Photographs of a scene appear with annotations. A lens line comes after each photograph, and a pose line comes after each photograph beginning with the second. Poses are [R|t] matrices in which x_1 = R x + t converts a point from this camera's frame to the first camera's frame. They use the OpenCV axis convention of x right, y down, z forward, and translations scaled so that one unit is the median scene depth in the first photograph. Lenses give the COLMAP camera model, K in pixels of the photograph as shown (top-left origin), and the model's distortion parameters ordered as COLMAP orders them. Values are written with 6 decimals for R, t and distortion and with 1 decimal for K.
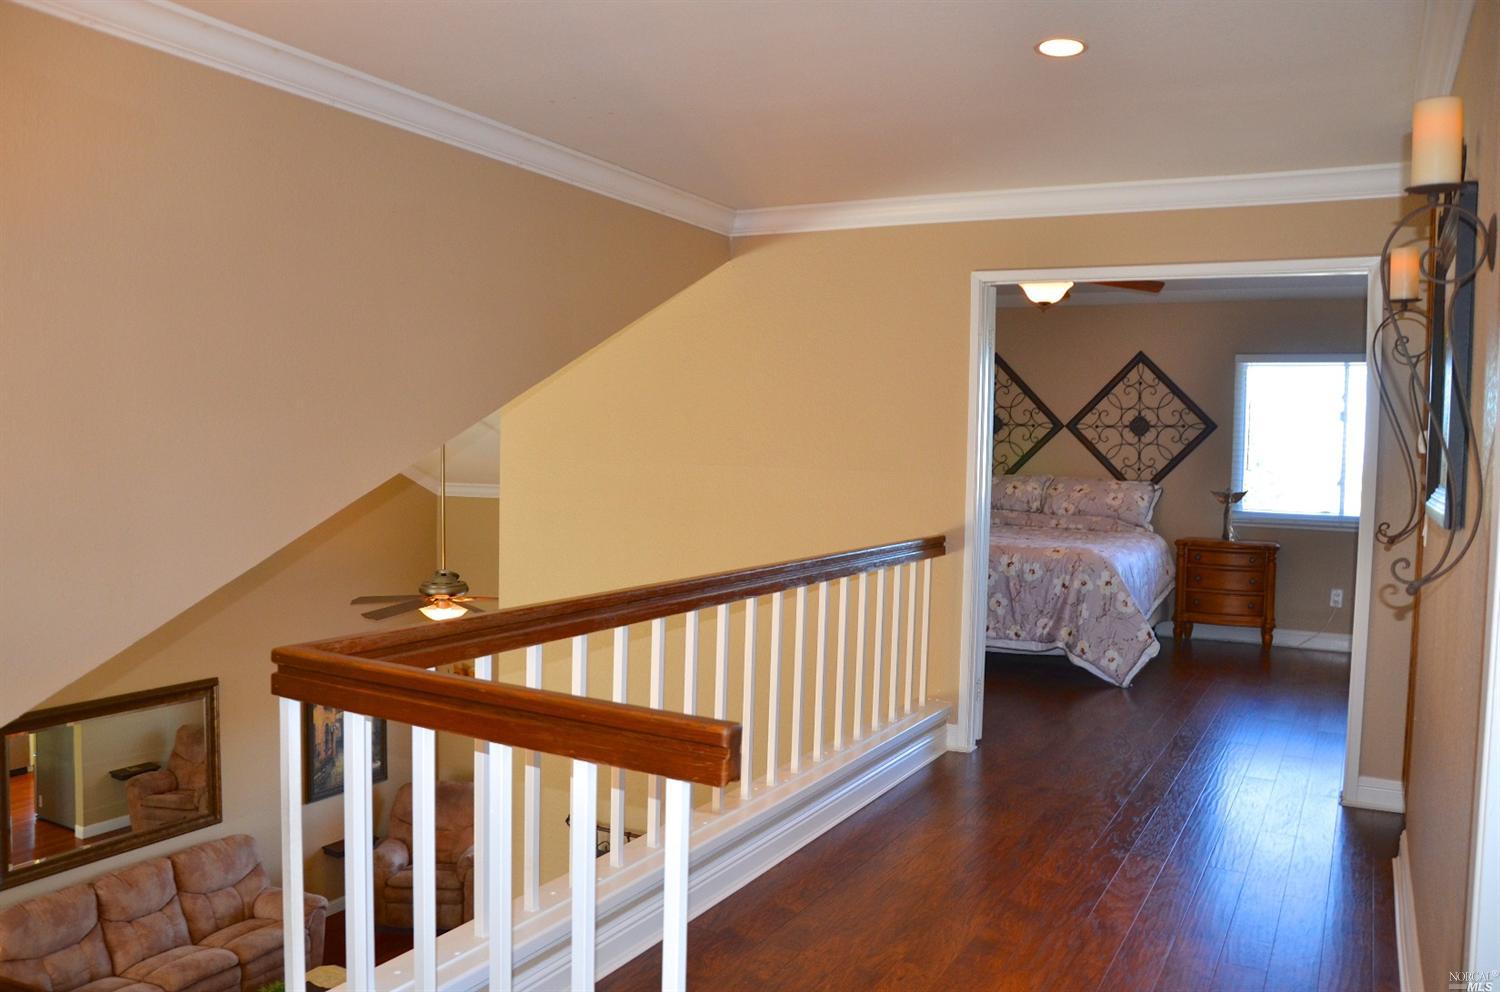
lens RADIAL K [[1135.8, 0, 754.6], [0, 1135.8, 488.7], [0, 0, 1]] dist [-0.109346, 0.041243]
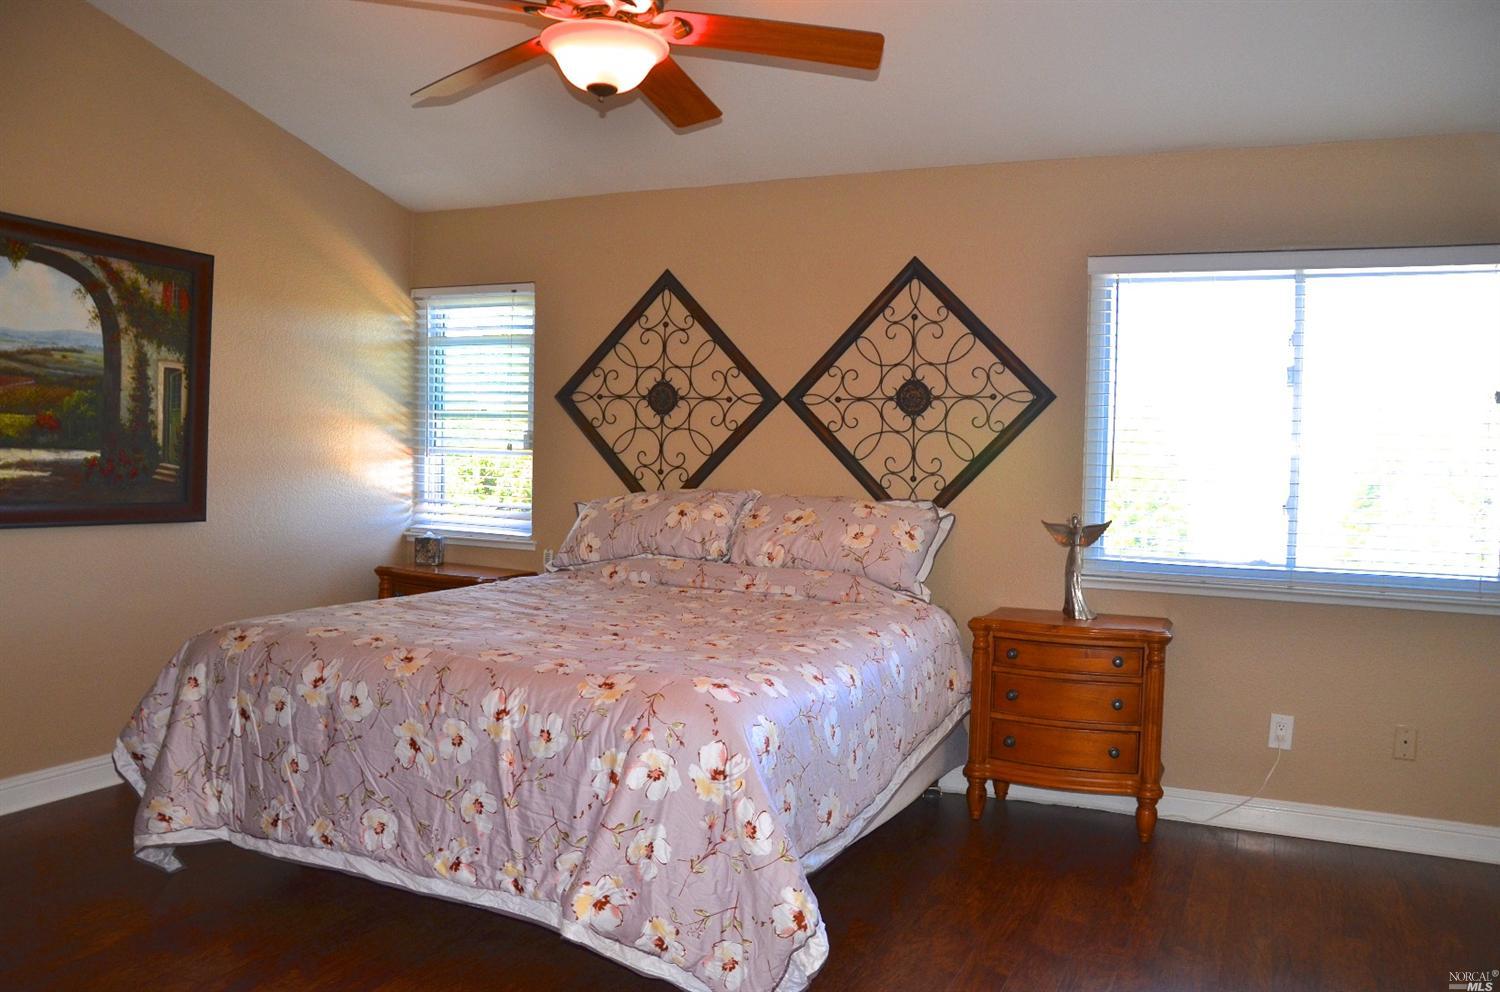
lens RADIAL K [[1135.8, 0, 748.6], [0, 1135.8, 494.2], [0, 0, 1]] dist [-0.109346, 0.041243]
pose [[0.998223, -0.001348, 0.059580, 0.238367], [0.001379, 0.999999, -0.000471, -0.010300], [-0.059580, 0.000552, 0.998223, 0.479799]]
